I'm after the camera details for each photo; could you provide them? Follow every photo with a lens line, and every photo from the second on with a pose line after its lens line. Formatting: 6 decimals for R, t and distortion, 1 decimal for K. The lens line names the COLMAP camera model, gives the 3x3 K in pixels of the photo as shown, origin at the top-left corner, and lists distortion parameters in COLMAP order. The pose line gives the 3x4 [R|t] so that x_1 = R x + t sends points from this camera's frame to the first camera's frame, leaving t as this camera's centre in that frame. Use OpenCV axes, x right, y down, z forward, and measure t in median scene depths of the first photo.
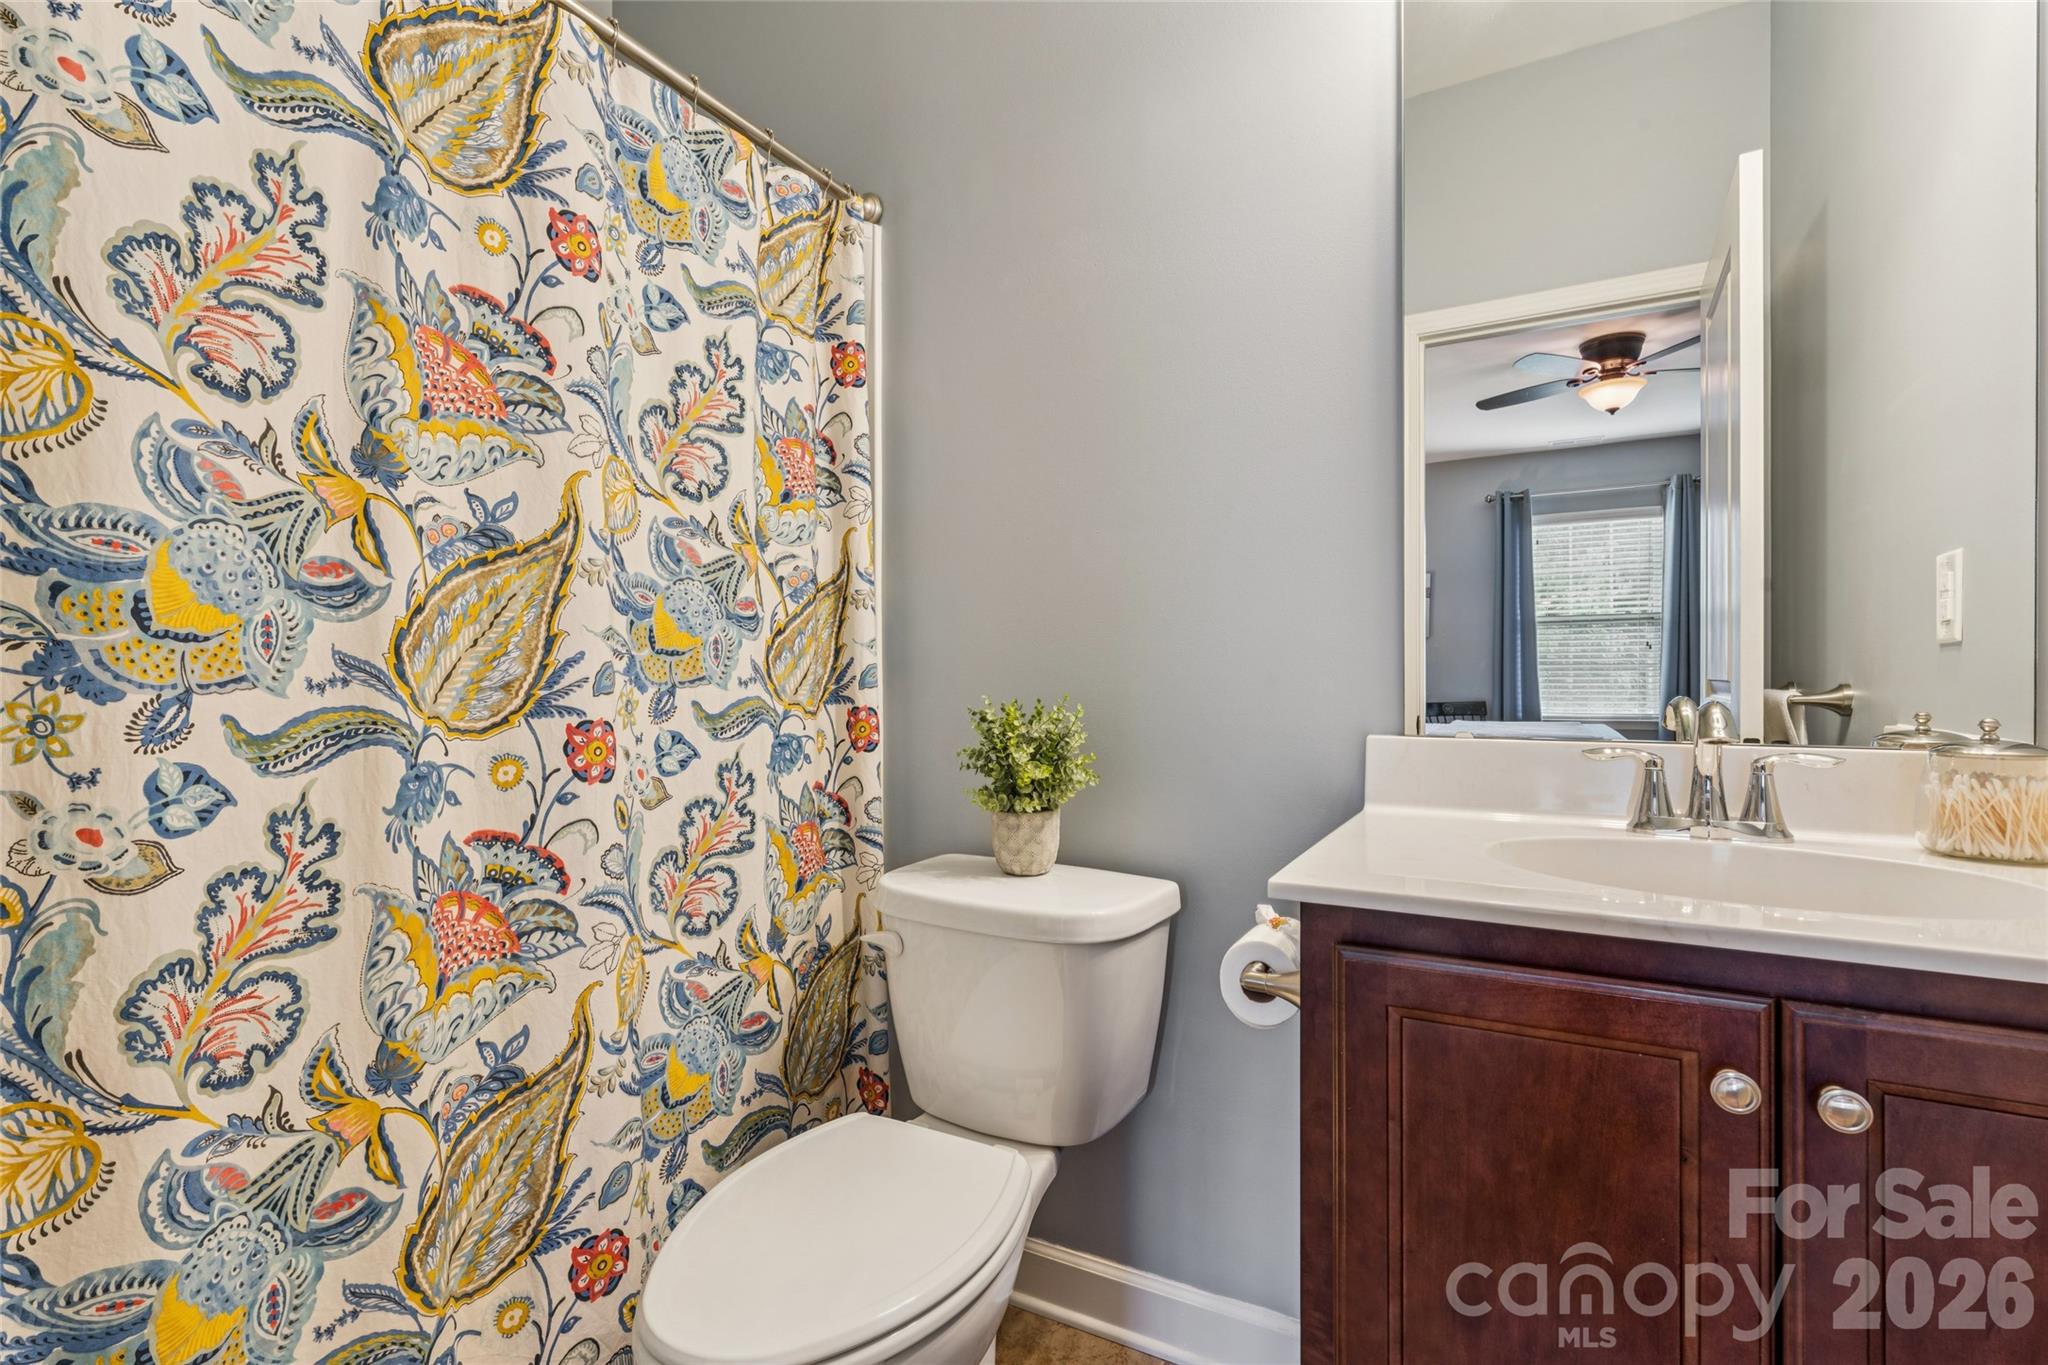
lens RADIAL K [[941.1, 0, 1025.9], [0, 941.1, 686.4], [0, 0, 1]] dist [0.000172, -0.000751]
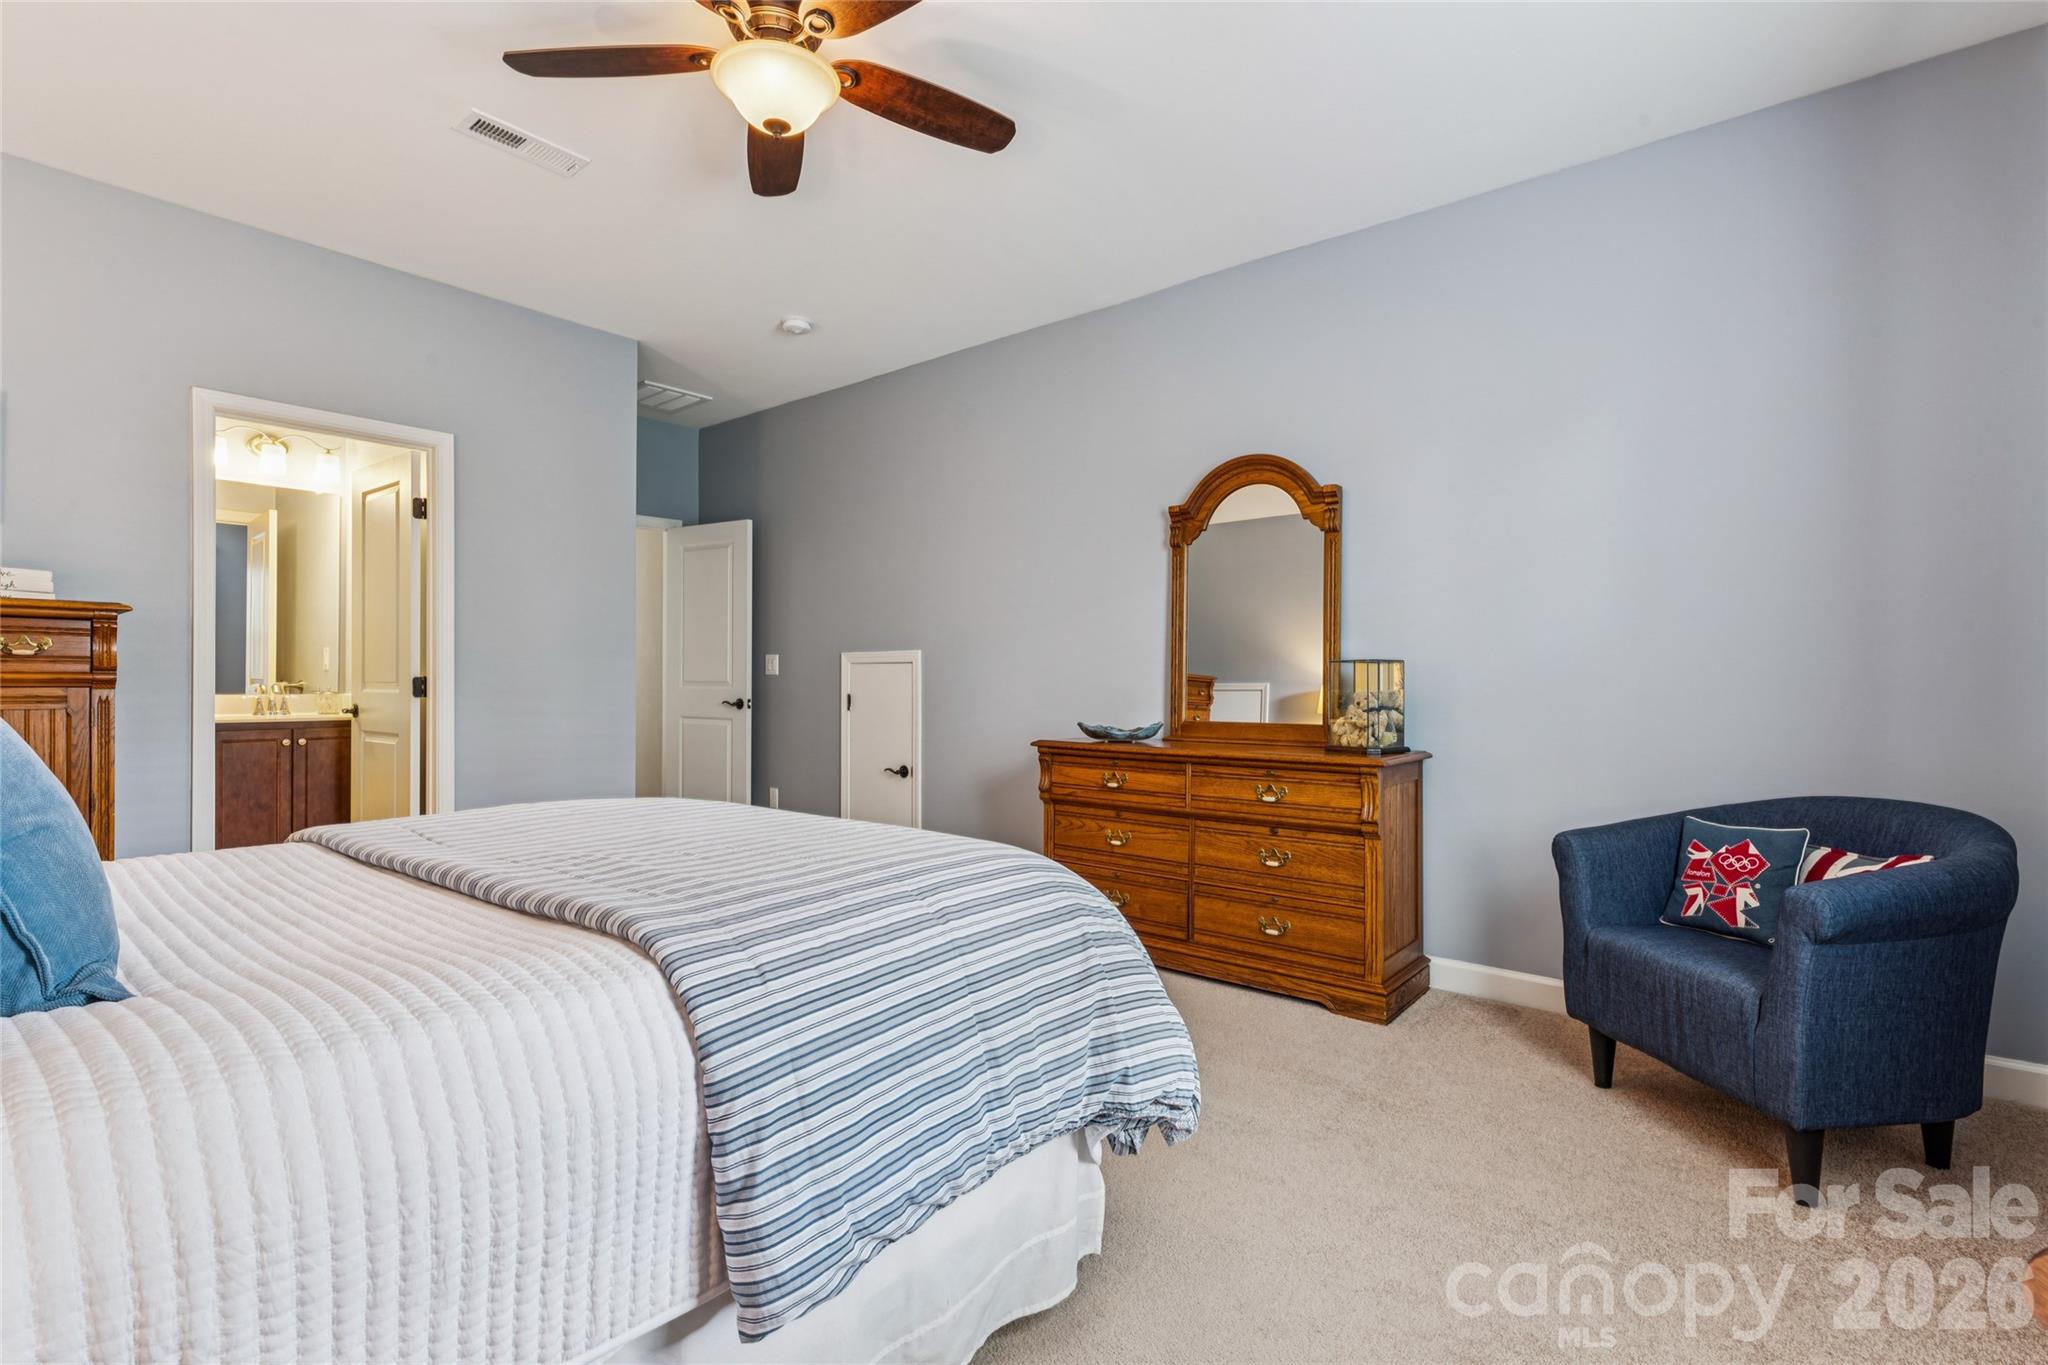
lens RADIAL K [[941.1, 0, 1026.9], [0, 941.1, 682.2], [0, 0, 1]] dist [0.000172, -0.000751]
pose [[0.196474, -0.000226, 0.980509, -2.891455], [0.001261, 0.999999, -0.000022, 0.010865], [-0.980508, 0.001240, 0.196474, -3.318758]]
